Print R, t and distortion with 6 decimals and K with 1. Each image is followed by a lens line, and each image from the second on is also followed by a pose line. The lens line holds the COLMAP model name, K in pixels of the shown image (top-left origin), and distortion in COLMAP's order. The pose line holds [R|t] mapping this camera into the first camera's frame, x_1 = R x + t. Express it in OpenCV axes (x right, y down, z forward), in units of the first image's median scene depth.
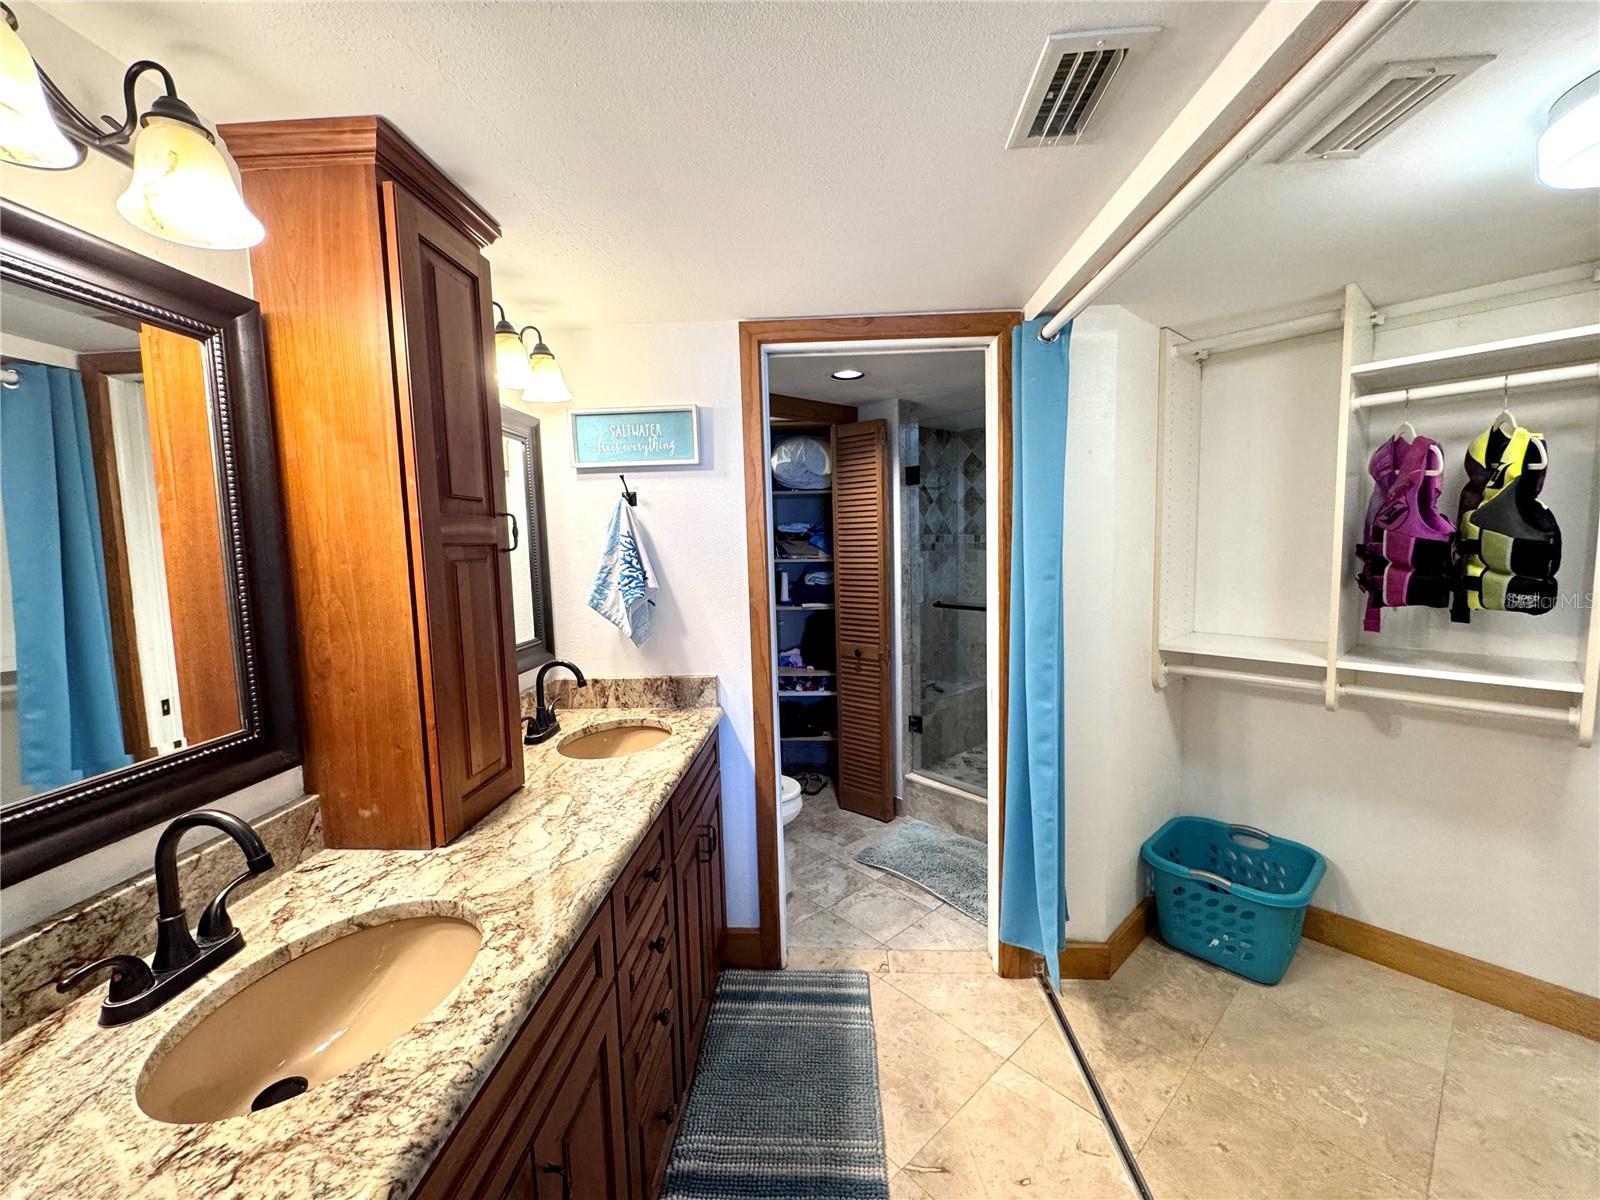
lens RADIAL K [[640.0, 0, 800.0], [0, 640.0, 600.0], [0, 0, 1]] dist [0.001774, 0.000883]
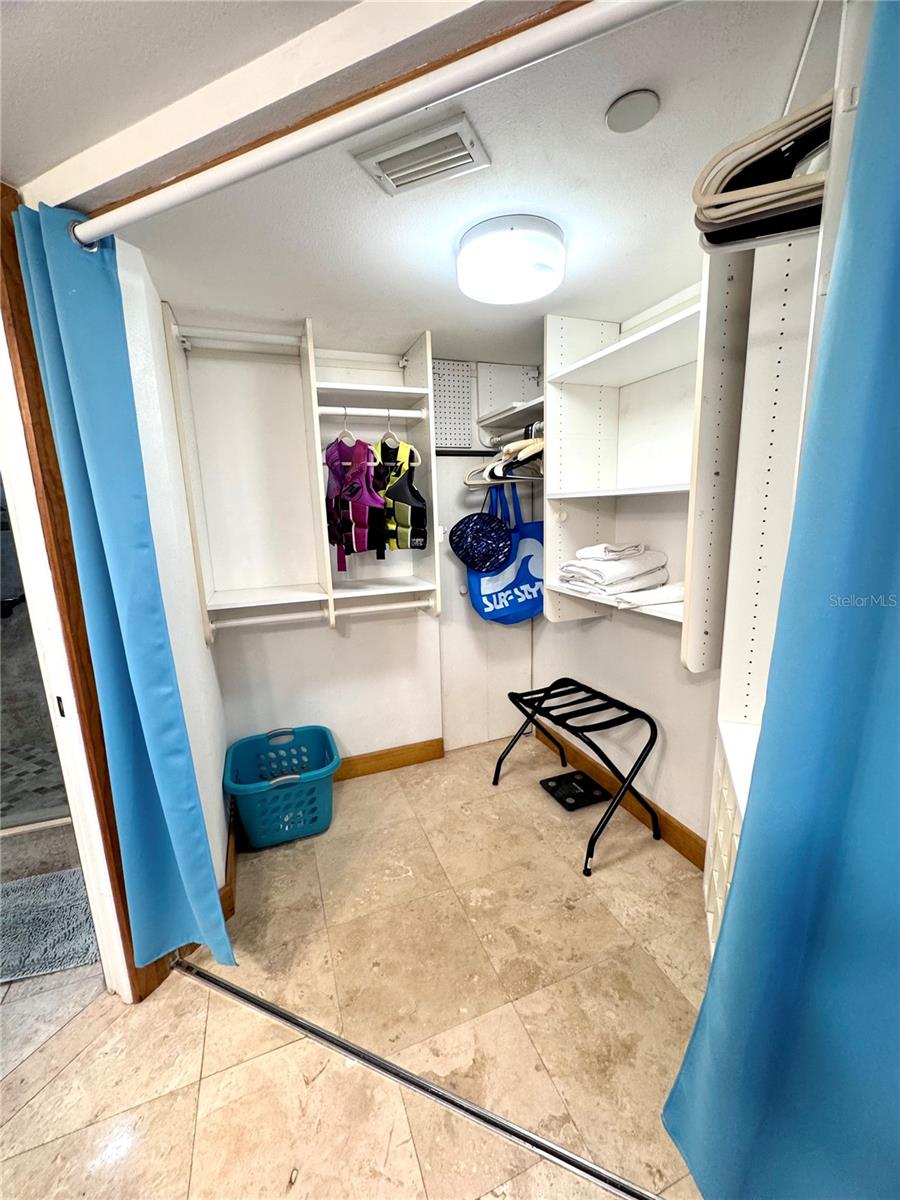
lens RADIAL K [[480.0, 0, 450.0], [0, 480.0, 600.0], [0, 0, 1]] dist [0.001774, 0.000883]
pose [[0.353603, -0.158107, 0.921937, -0.071988], [0.109500, 0.985832, 0.127067, 0.000566], [-0.928964, 0.056020, 0.365906, 0.385595]]
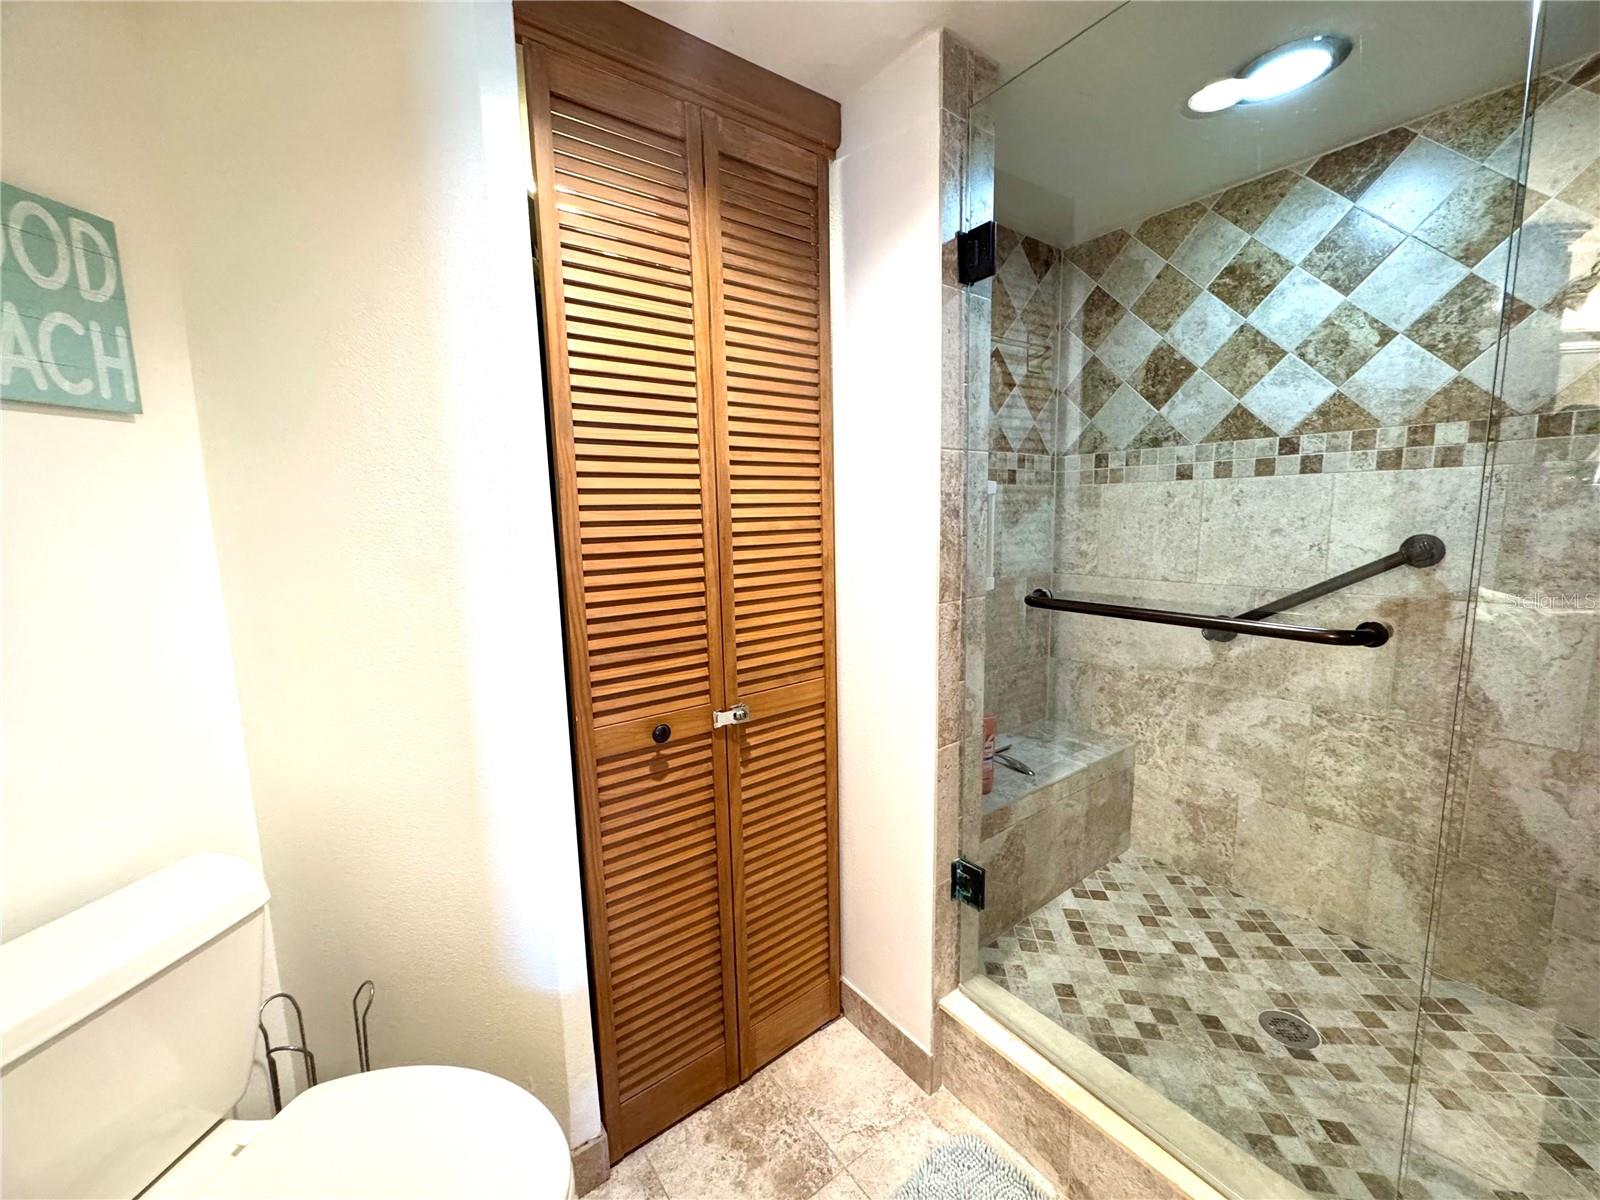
lens RADIAL K [[640.0, 0, 800.0], [0, 640.0, 600.0], [0, 0, 1]] dist [0.001774, 0.000883]
pose [[0.996450, 0.017642, -0.082313, 0.192735], [-0.014142, 0.998979, 0.042906, -0.011800], [0.082986, -0.041589, 0.995683, 1.092342]]
